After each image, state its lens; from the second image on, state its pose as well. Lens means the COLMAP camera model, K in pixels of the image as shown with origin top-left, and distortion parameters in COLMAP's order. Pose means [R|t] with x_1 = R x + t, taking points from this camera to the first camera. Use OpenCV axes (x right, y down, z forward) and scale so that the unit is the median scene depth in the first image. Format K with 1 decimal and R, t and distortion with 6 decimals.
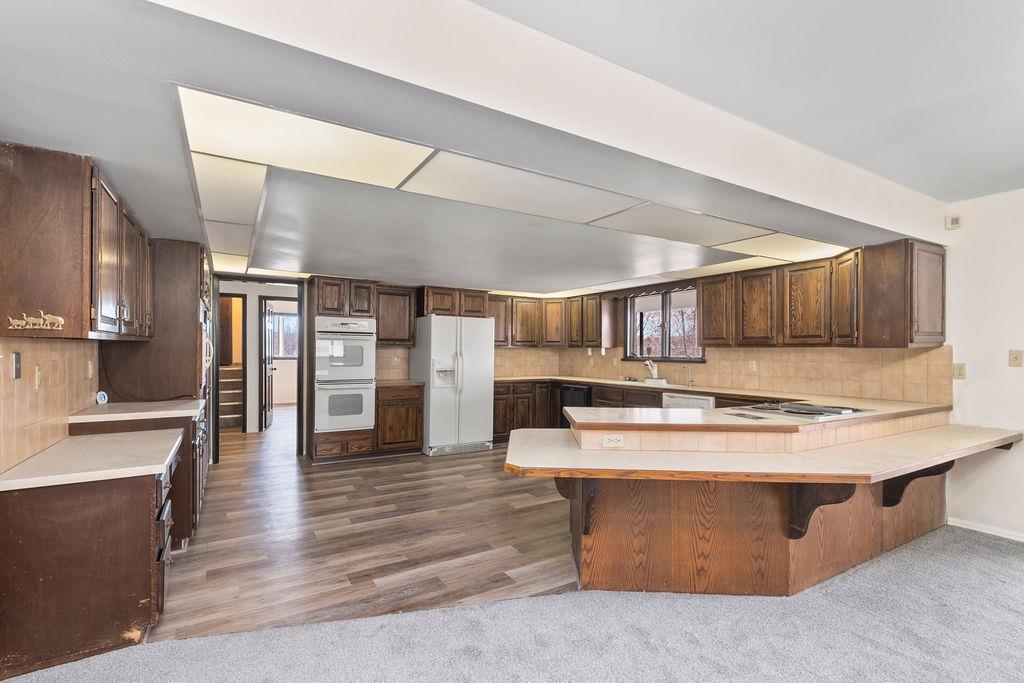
lens RADIAL K [[461.4, 0, 511.2], [0, 461.4, 347.6], [0, 0, 1]] dist [0.004708, 0.000053]
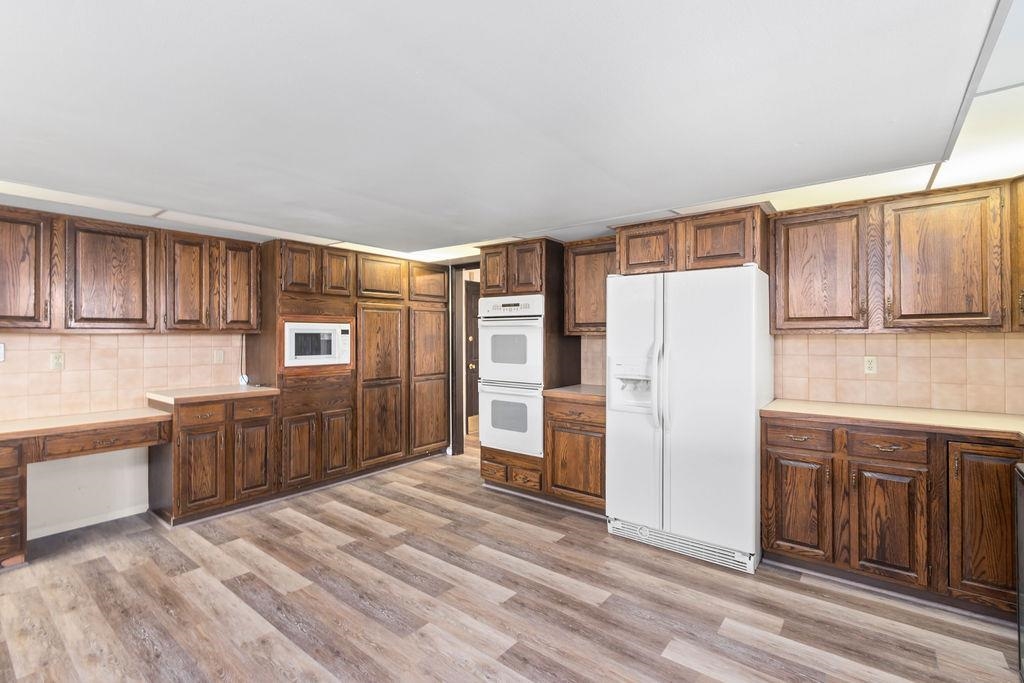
lens RADIAL K [[461.4, 0, 505.7], [0, 461.4, 327.9], [0, 0, 1]] dist [0.004708, 0.000053]
pose [[0.359008, -0.027723, -0.932923, 0.316982], [0.008742, 0.999615, -0.026341, 0.004448], [0.933294, 0.001301, 0.359112, 0.723686]]
